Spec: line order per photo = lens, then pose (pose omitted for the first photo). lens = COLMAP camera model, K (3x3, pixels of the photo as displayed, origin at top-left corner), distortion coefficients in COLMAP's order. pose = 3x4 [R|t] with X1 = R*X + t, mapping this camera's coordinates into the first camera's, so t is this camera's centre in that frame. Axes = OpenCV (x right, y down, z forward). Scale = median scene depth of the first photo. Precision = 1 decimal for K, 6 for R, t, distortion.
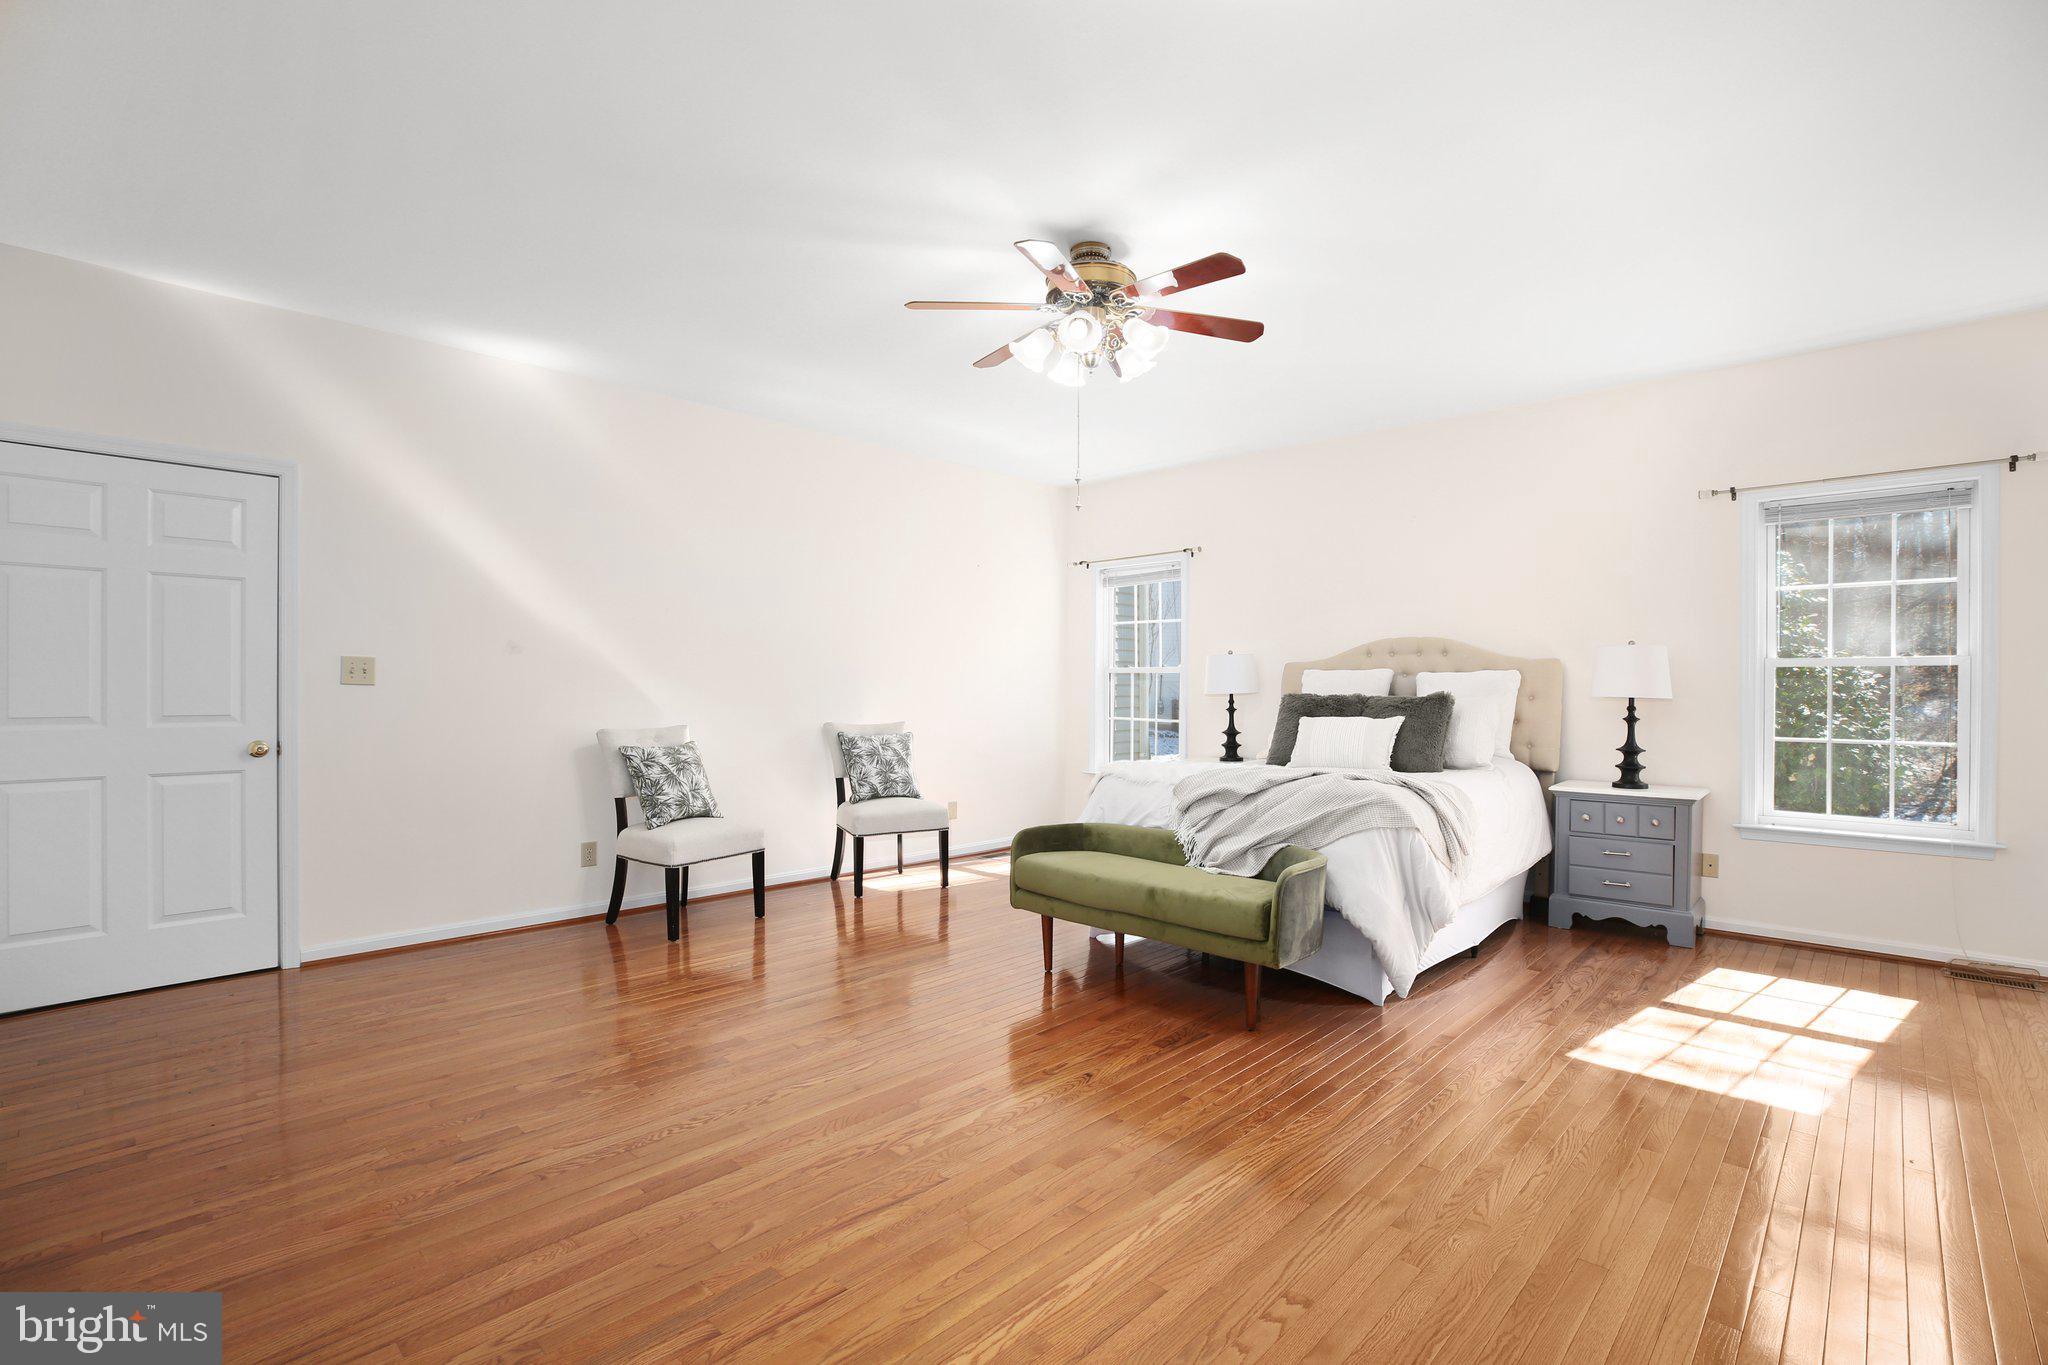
lens RADIAL K [[926.4, 0, 1029.0], [0, 926.4, 691.5], [0, 0, 1]] dist [-0.034138, -0.000137]
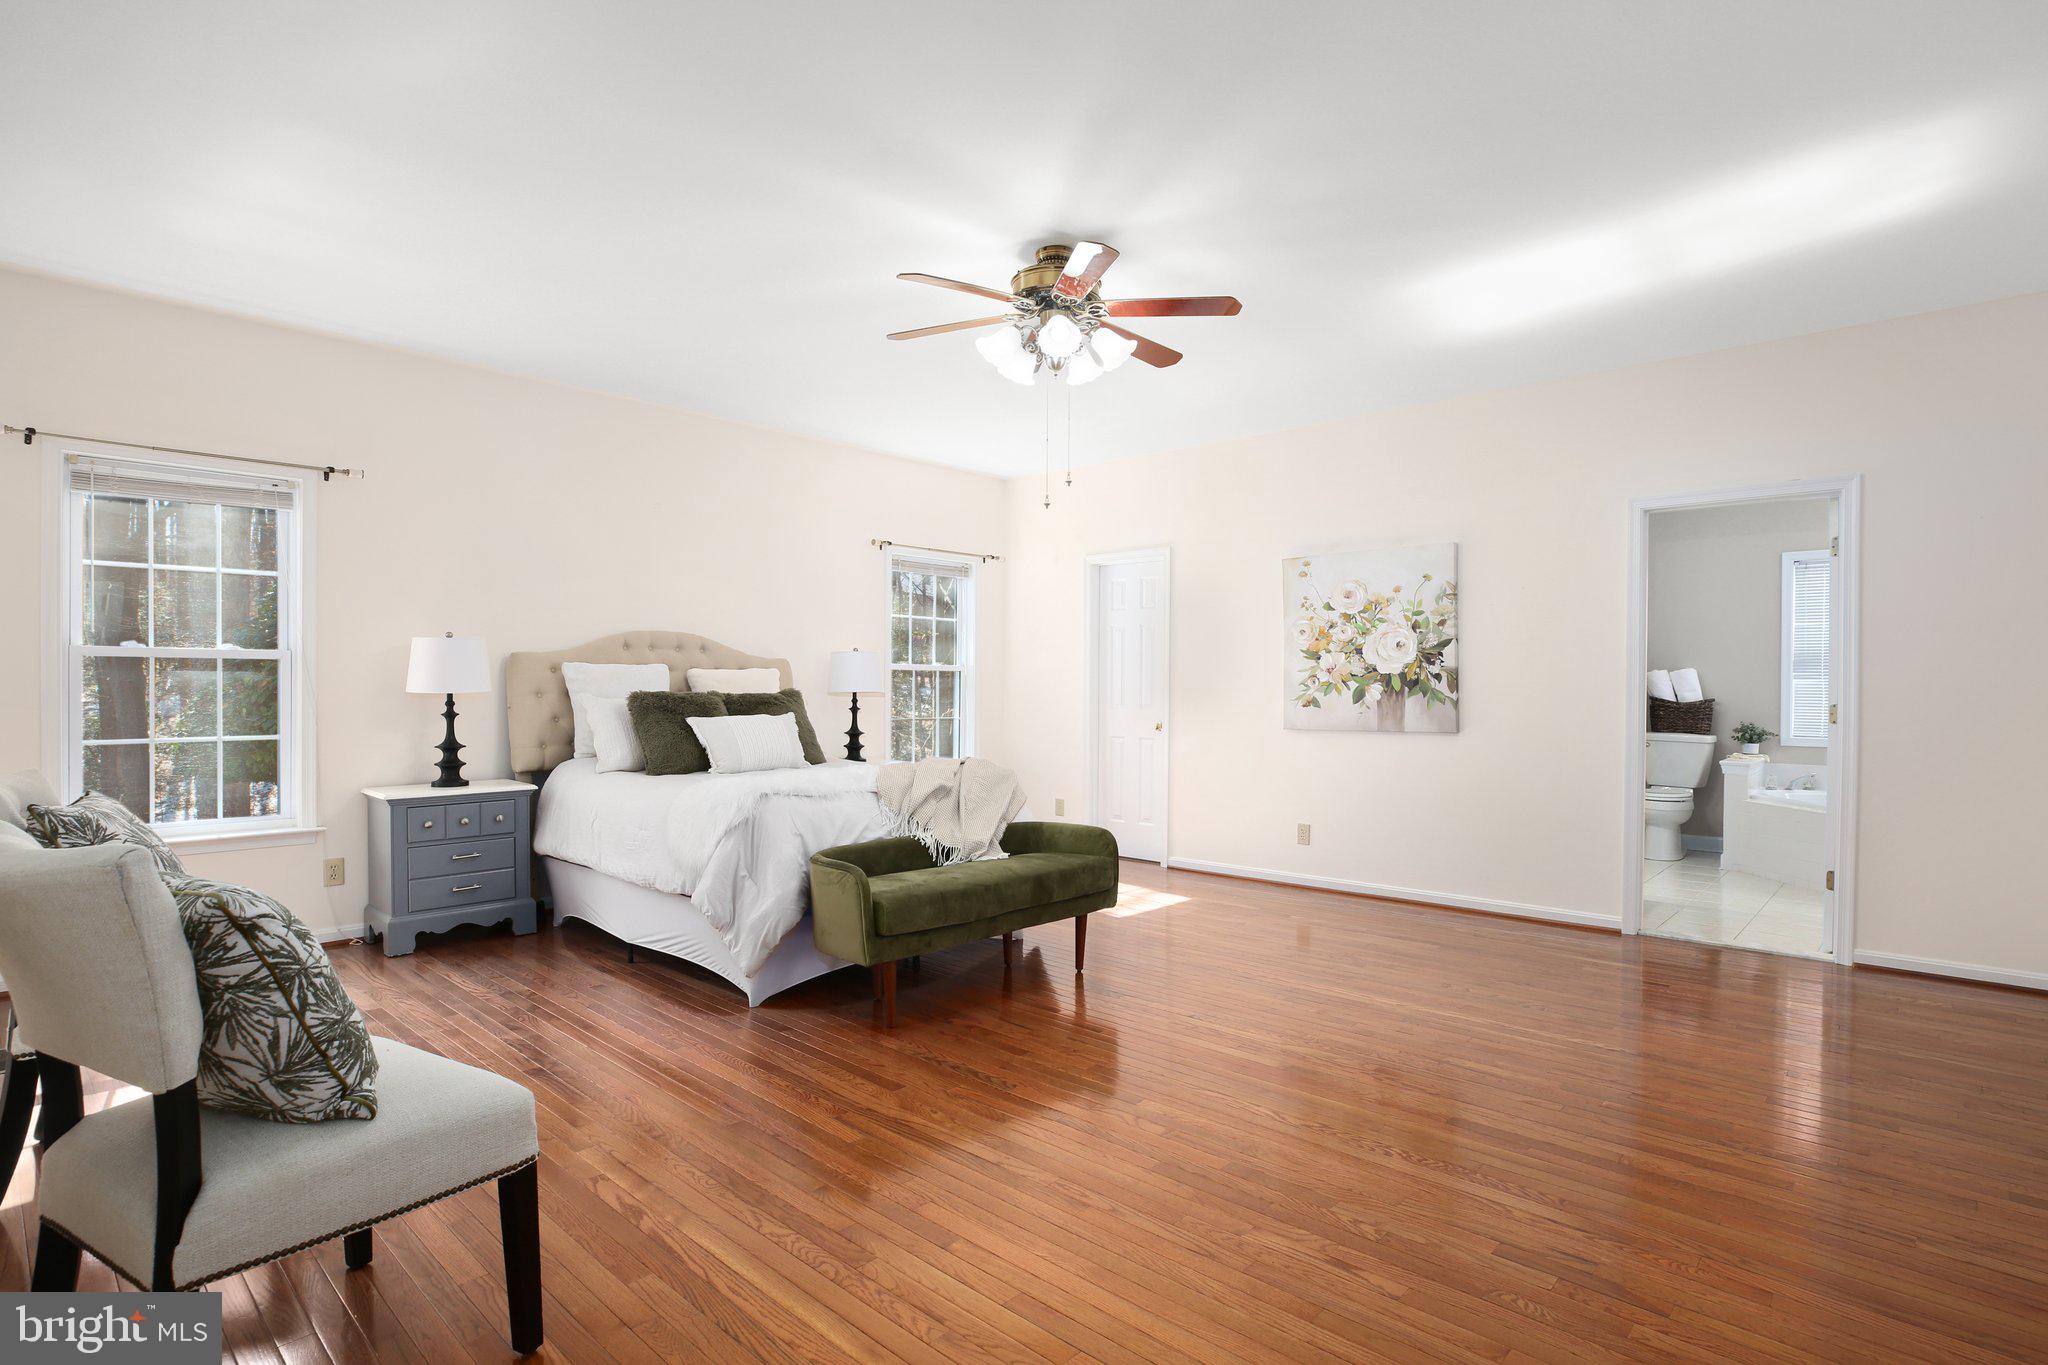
lens RADIAL K [[1029.2, 0, 1027.2], [0, 1029.2, 684.6], [0, 0, 1]] dist [-0.023879, 0.000240]
pose [[-0.016217, -0.003364, 0.999863, -0.736218], [-0.000264, 0.999994, 0.003360, -0.008263], [-0.999868, -0.000209, -0.016218, 0.727458]]
